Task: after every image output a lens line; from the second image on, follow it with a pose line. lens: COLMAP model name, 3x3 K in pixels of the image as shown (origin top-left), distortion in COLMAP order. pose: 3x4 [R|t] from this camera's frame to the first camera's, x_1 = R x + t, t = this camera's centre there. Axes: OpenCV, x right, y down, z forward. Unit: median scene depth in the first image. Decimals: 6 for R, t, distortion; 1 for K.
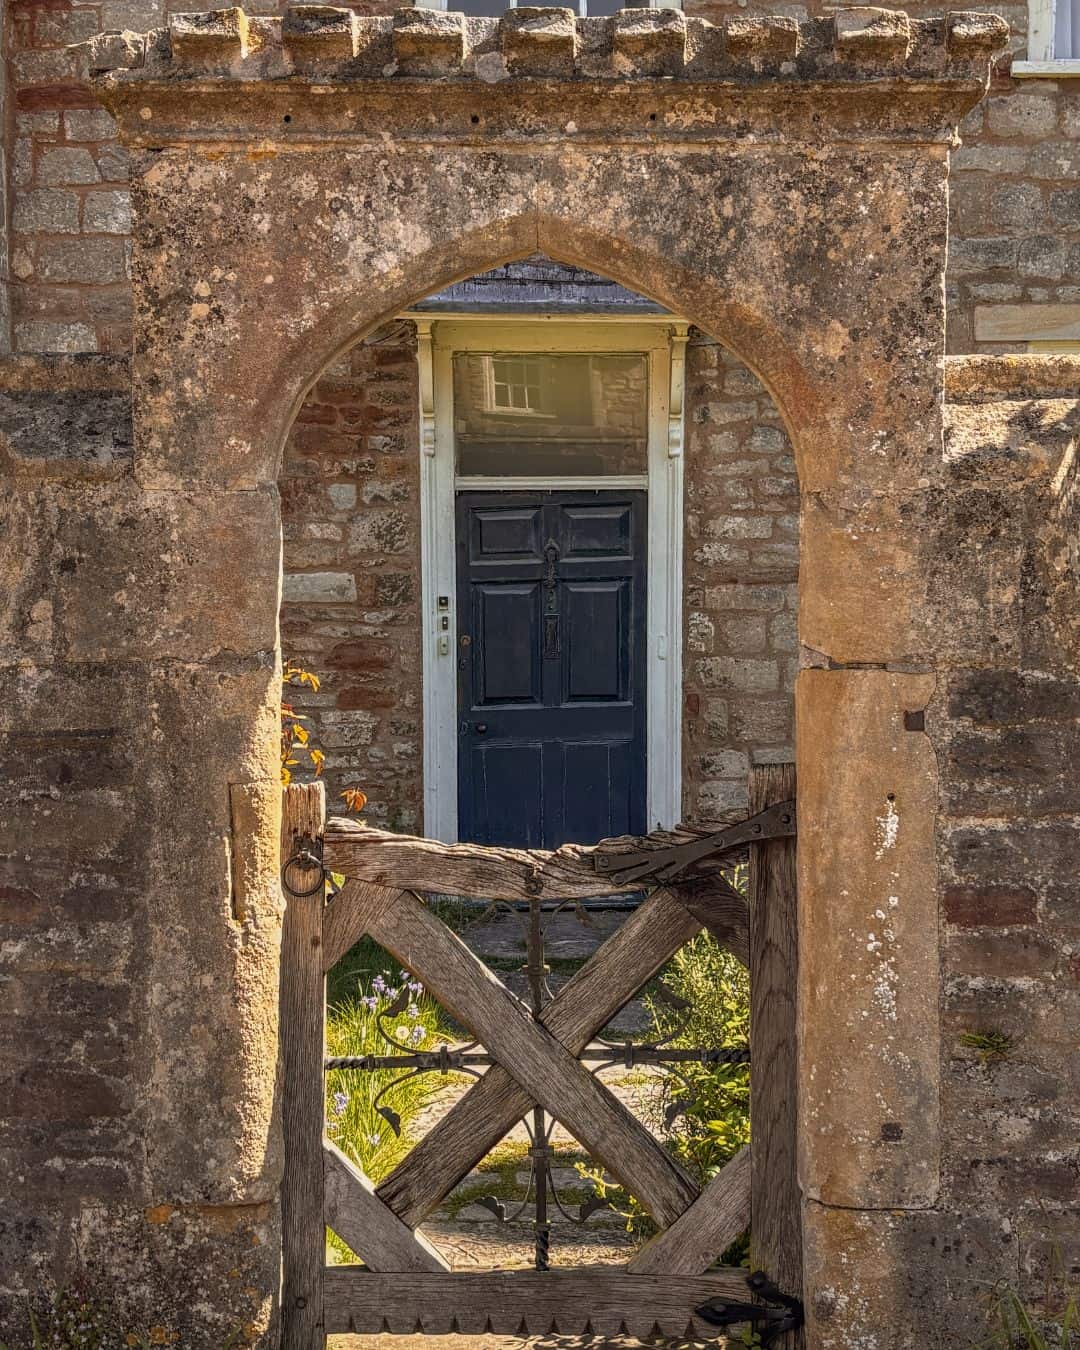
lens RADIAL K [[2169.3, 0, 540.0], [0, 2169.3, 675.0], [0, 0, 1]] dist [0.253186, -1.001793]
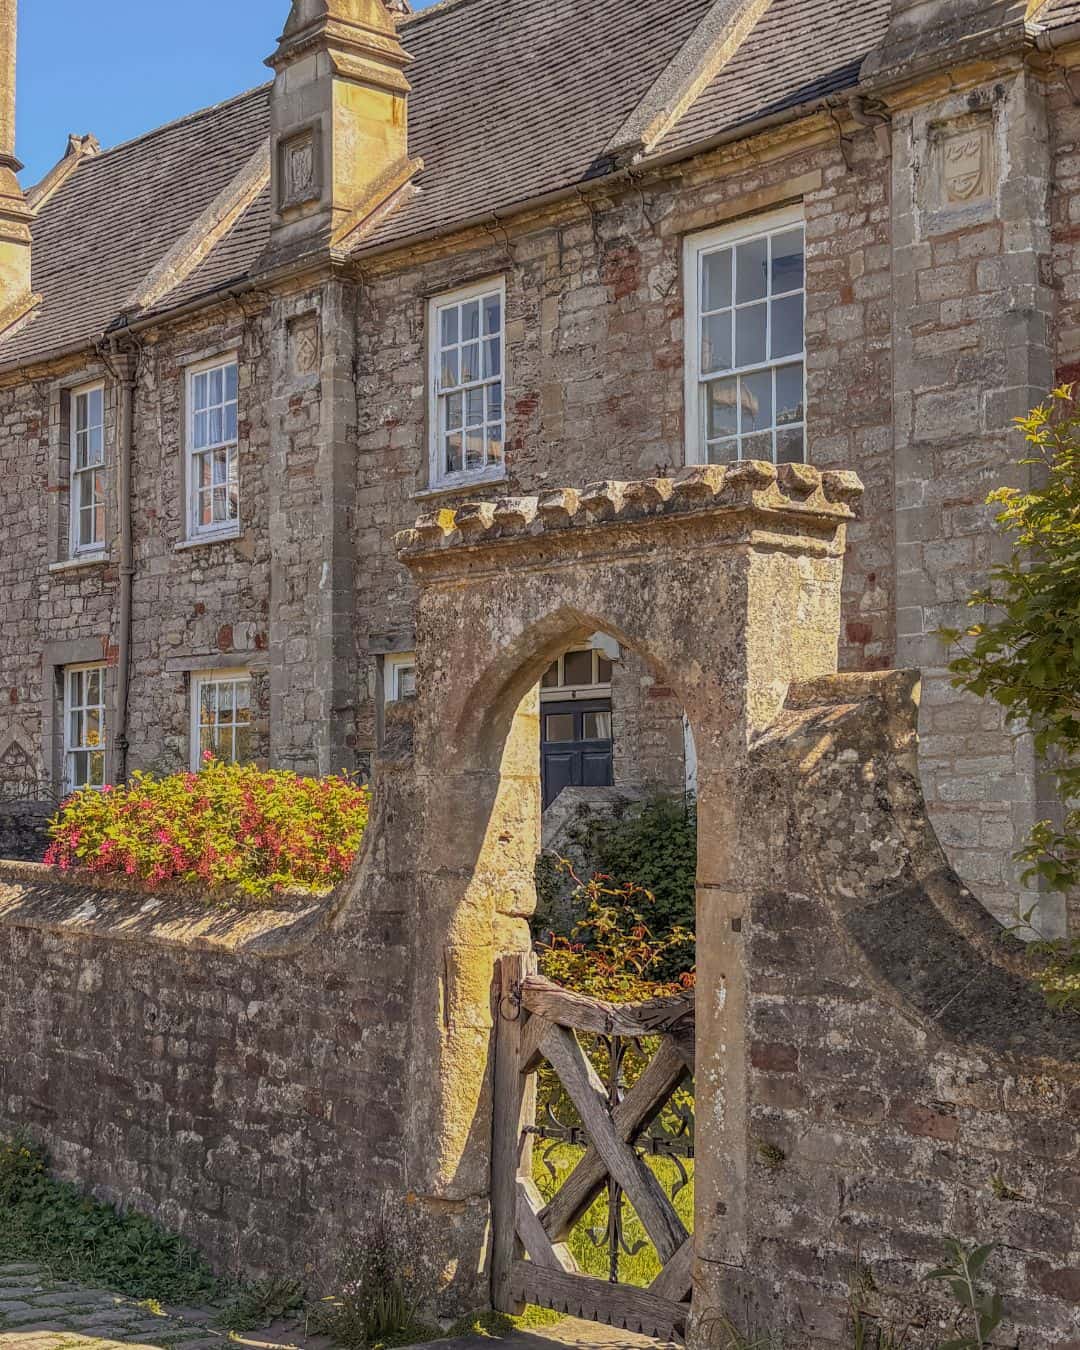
lens RADIAL K [[2169.3, 0, 540.0], [0, 2169.3, 675.0], [0, 0, 1]] dist [0.253186, -1.001793]
pose [[0.652185, -0.048041, -0.756536, 1.218275], [-0.045149, 0.993757, -0.102027, 0.009594], [0.756714, 0.100697, 0.645944, -0.072697]]
